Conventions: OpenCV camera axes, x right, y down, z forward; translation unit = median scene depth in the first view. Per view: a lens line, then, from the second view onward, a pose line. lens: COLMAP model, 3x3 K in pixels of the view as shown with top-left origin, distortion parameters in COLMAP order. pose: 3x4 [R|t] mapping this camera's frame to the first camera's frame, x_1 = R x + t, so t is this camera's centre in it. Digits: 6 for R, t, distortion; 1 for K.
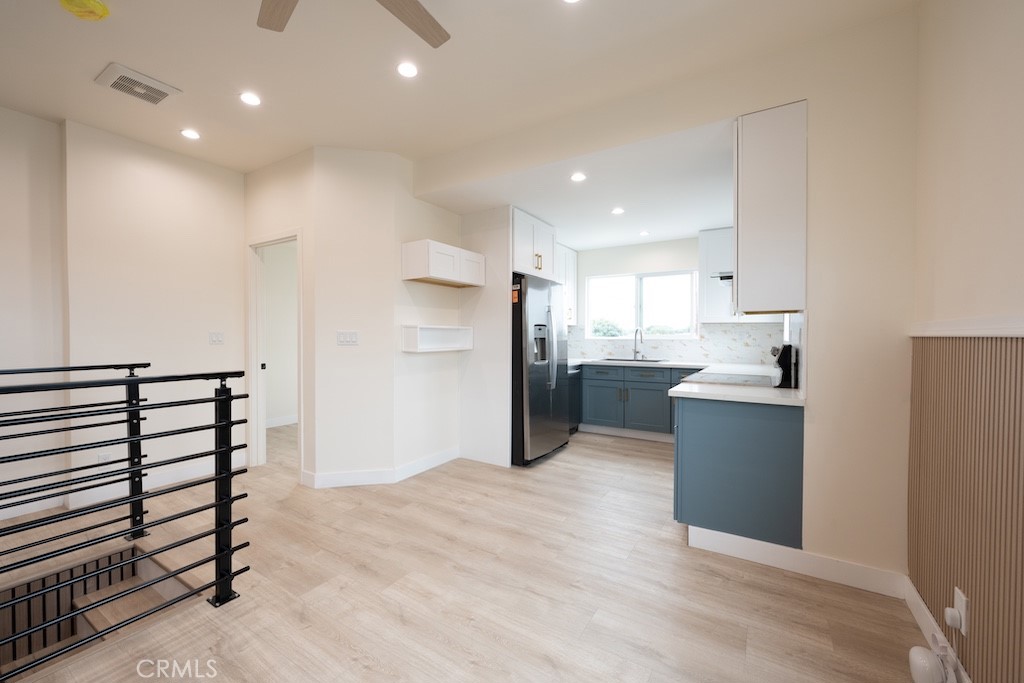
lens RADIAL K [[405.5, 0, 512.0], [0, 405.5, 341.5], [0, 0, 1]] dist [0.000158, 0.000060]
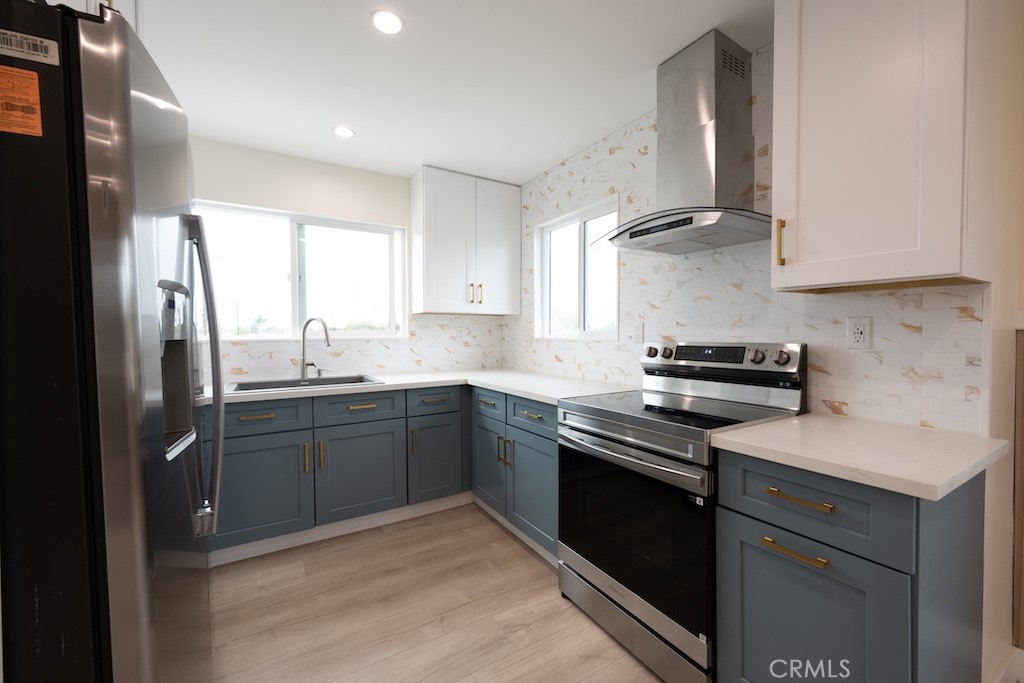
lens RADIAL K [[405.5, 0, 512.0], [0, 405.5, 341.5], [0, 0, 1]] dist [0.000158, 0.000060]
pose [[0.453665, -0.025309, 0.890813, -0.038630], [0.017378, 0.999658, 0.019551, -0.009624], [-0.891003, 0.006611, 0.453949, 0.567470]]
